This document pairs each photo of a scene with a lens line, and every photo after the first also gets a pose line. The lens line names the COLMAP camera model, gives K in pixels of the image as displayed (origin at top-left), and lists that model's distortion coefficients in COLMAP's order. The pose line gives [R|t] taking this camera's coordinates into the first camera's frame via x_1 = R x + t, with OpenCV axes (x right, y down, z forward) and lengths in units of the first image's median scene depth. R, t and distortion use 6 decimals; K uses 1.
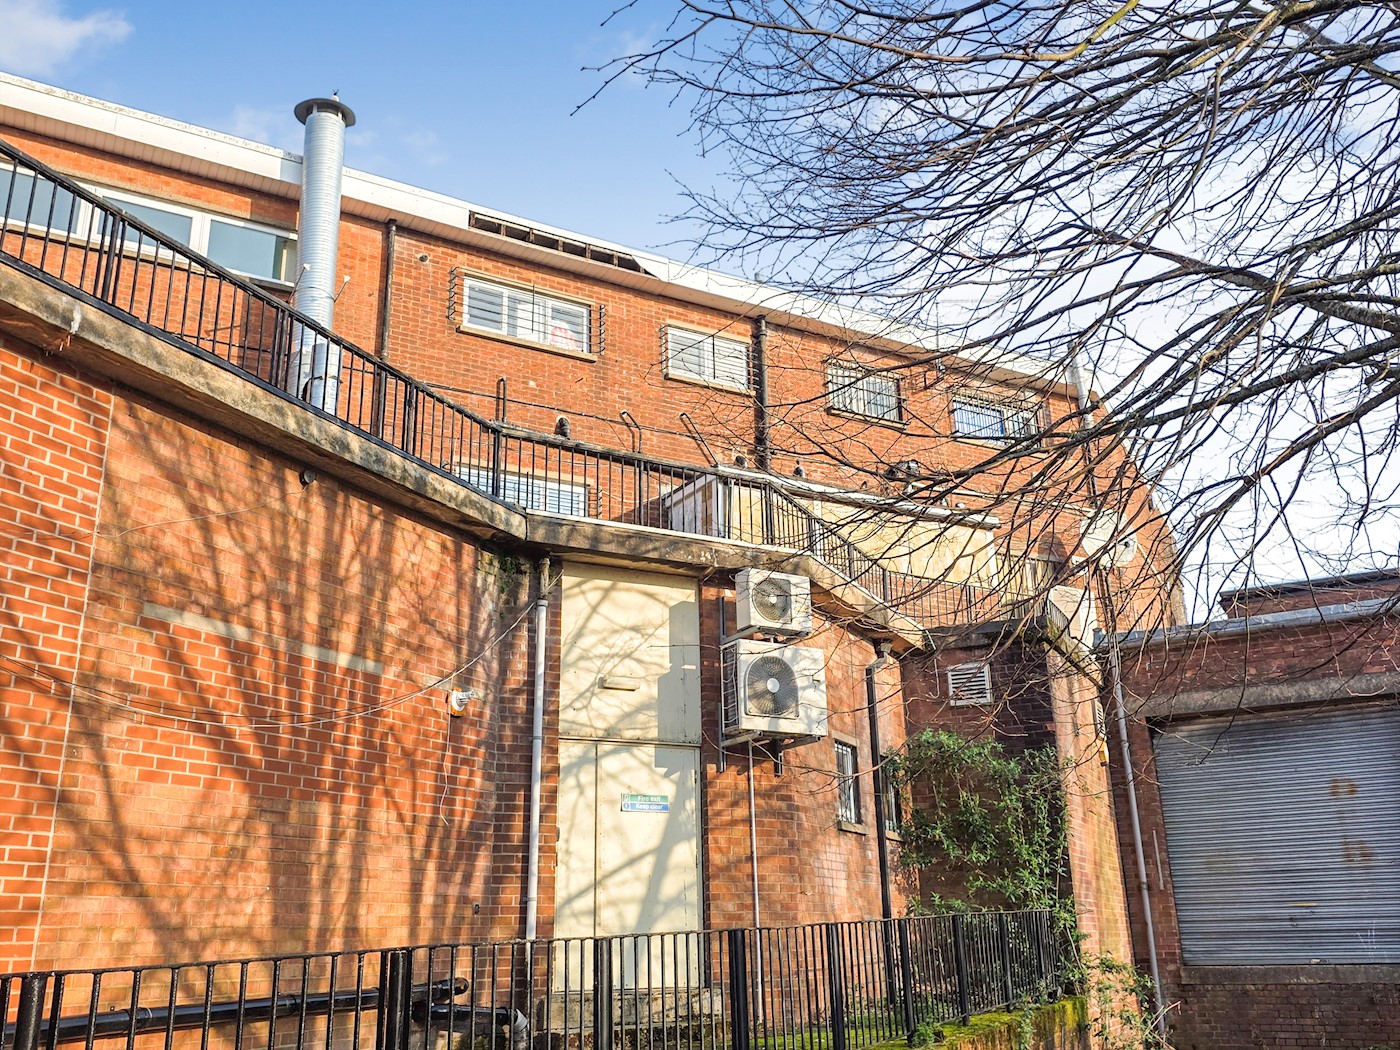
lens RADIAL K [[1268.9, 0, 694.5], [0, 1268.9, 505.2], [0, 0, 1]] dist [0.133297, -0.225277]
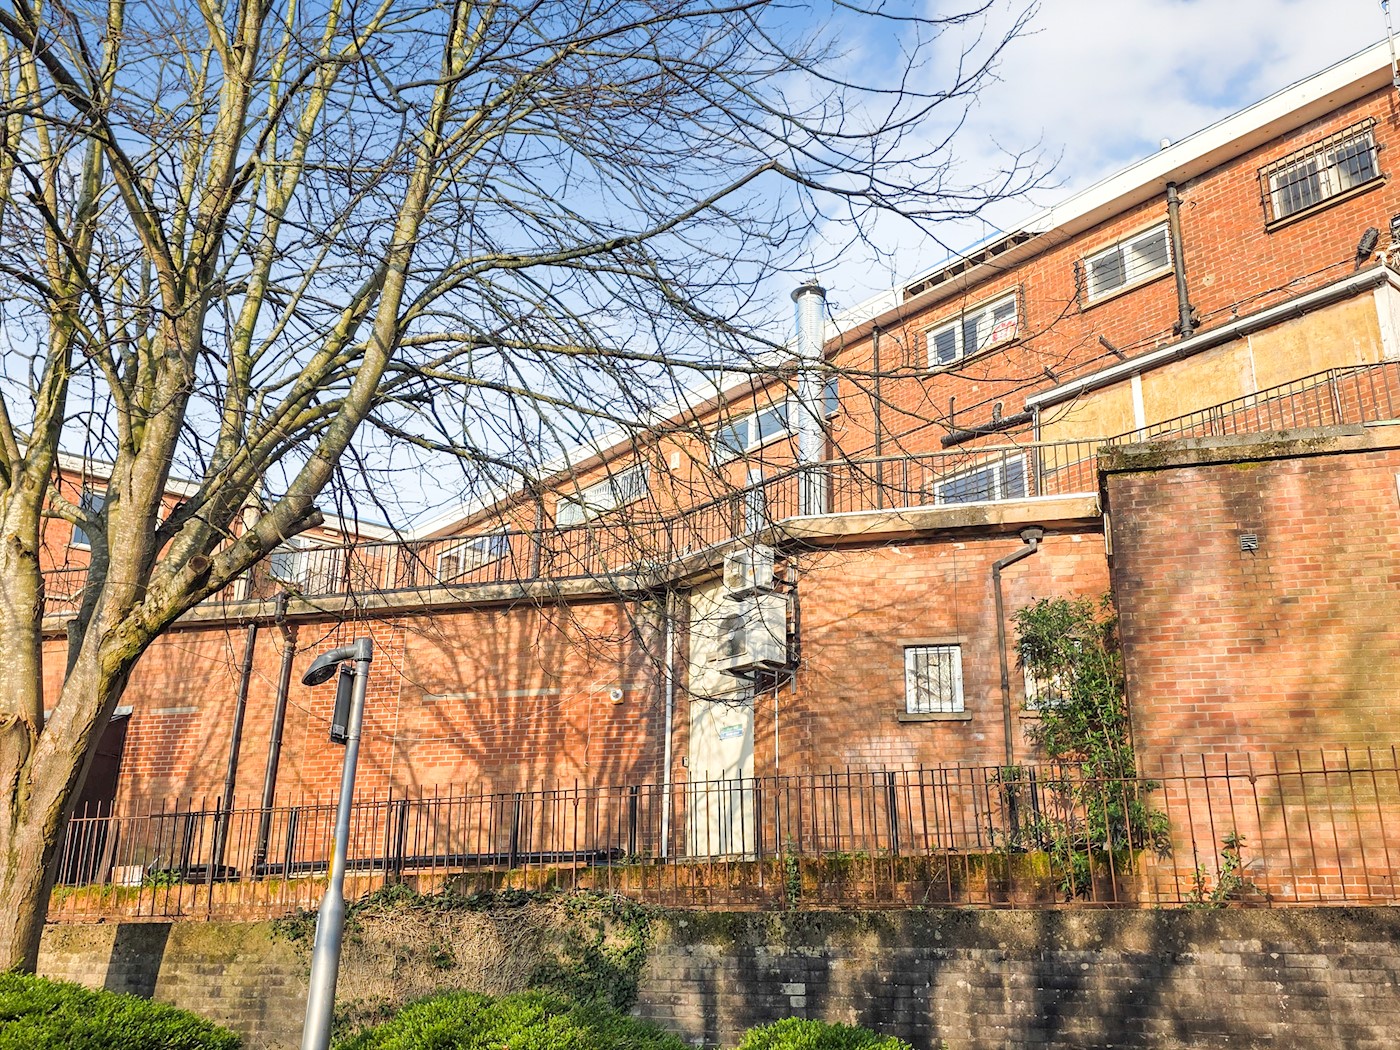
lens RADIAL K [[1268.9, 0, 694.5], [0, 1268.9, 505.2], [0, 0, 1]] dist [0.133297, -0.225277]
pose [[0.169832, -0.309878, -0.935485, 1.751578], [0.302291, 0.919893, -0.249833, 0.431972], [0.937964, -0.240360, 0.249900, 0.822909]]
